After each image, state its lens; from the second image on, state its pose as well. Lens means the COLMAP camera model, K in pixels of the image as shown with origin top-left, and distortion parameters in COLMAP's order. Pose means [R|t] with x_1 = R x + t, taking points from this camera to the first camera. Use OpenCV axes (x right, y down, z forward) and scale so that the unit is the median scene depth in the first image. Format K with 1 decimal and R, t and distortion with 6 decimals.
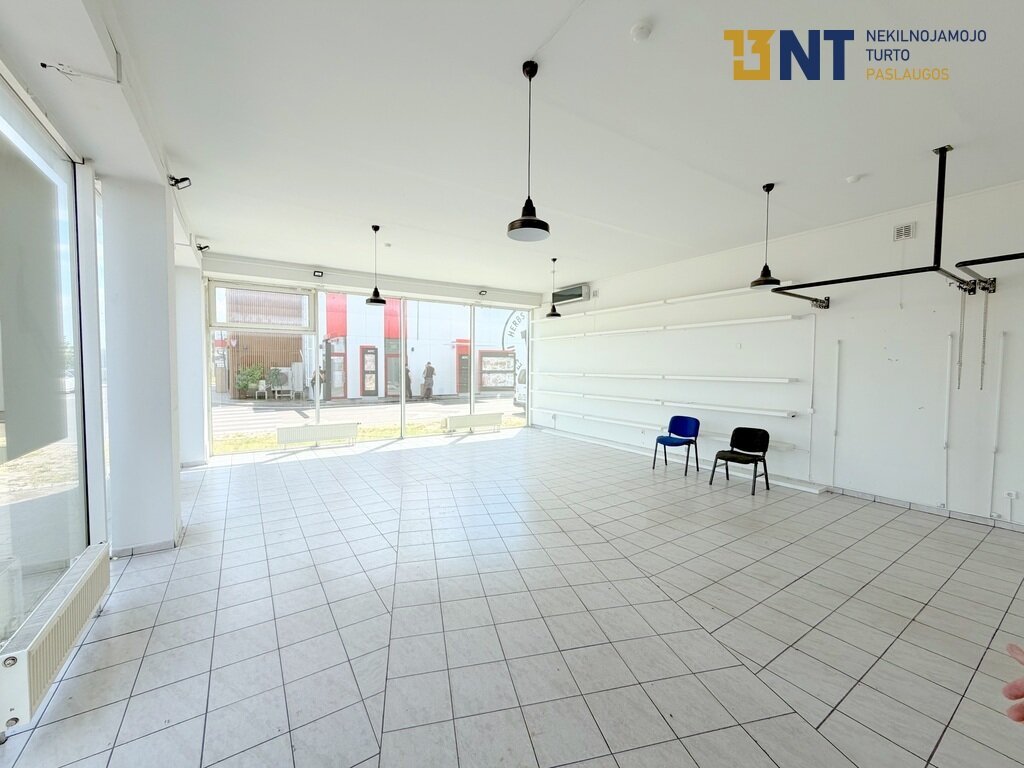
lens RADIAL K [[407.2, 0, 509.4], [0, 407.2, 384.7], [0, 0, 1]] dist [0.000333, 0.000014]
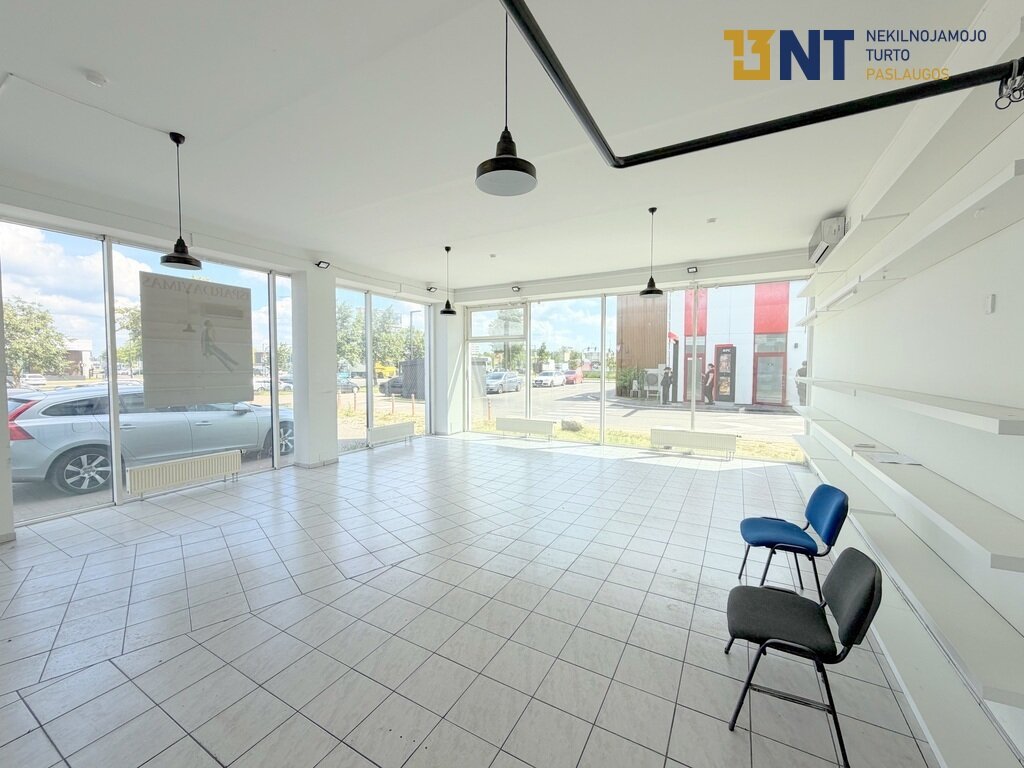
lens RADIAL K [[407.2, 0, 509.4], [0, 407.2, 384.7], [0, 0, 1]] dist [0.000333, 0.000014]
pose [[0.460051, 0.035841, -0.887169, 0.341327], [-0.038565, 0.999049, 0.020362, -0.012832], [0.887055, 0.024846, 0.460995, 0.273137]]
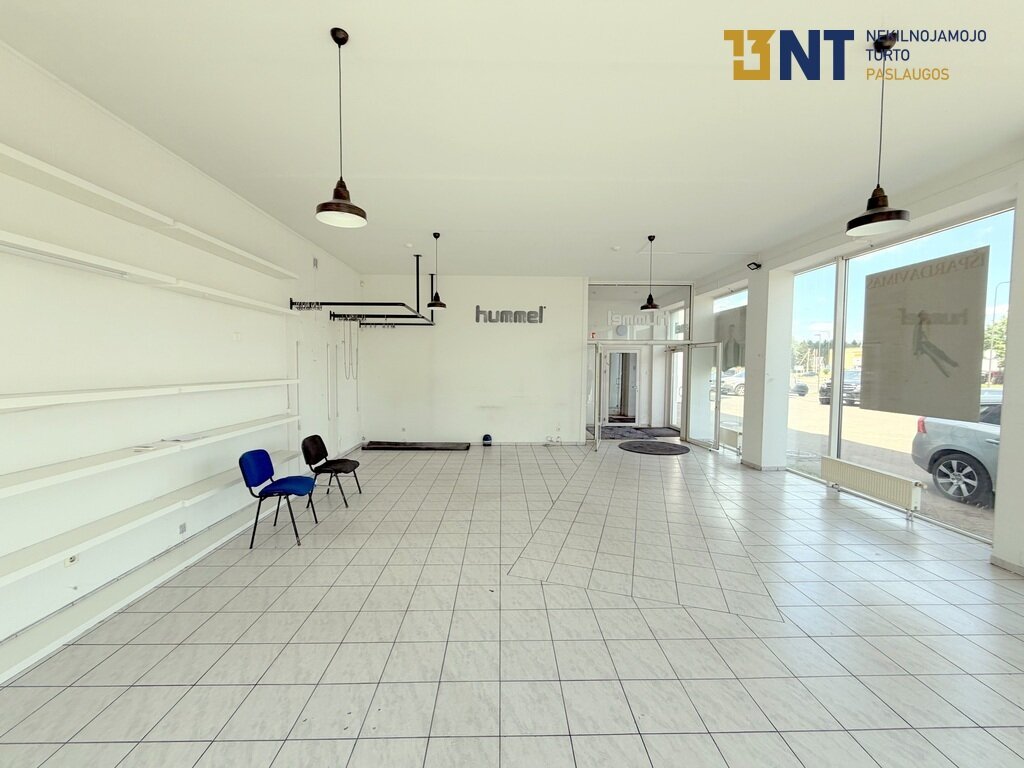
lens RADIAL K [[407.2, 0, 509.4], [0, 407.2, 384.7], [0, 0, 1]] dist [0.000333, 0.000014]
pose [[-0.849164, -0.033439, 0.527070, -0.101154], [0.015050, 0.996056, 0.087440, -0.033841], [-0.527916, 0.082183, -0.845311, 0.684932]]
